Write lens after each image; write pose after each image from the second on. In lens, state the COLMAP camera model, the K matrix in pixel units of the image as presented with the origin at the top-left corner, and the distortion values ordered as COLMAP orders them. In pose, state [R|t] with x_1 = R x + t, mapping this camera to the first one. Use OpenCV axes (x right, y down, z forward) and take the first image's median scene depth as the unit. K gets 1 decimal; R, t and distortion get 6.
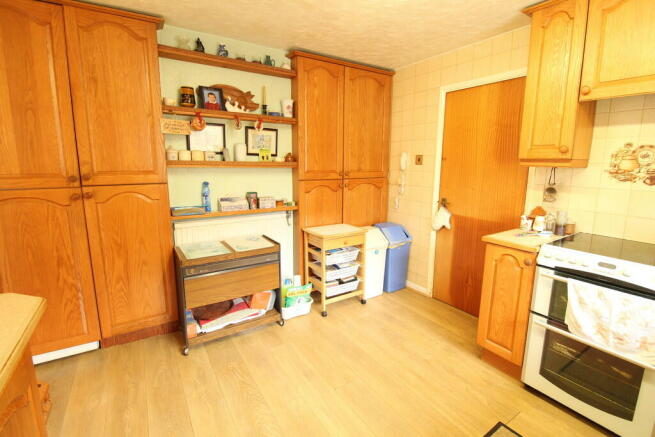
lens RADIAL K [[303.8, 0, 331.1], [0, 303.8, 214.4], [0, 0, 1]] dist [-0.015129, -0.000280]
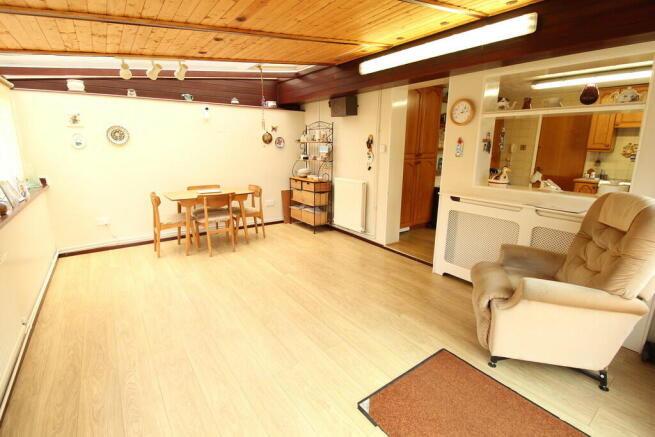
lens RADIAL K [[303.8, 0, 331.1], [0, 303.8, 214.4], [0, 0, 1]] dist [-0.015129, -0.000280]
pose [[0.998453, -0.007719, 0.055058, -1.620167], [0.004633, 0.998422, 0.055956, 0.208414], [-0.055404, -0.055614, 0.996914, -1.376027]]
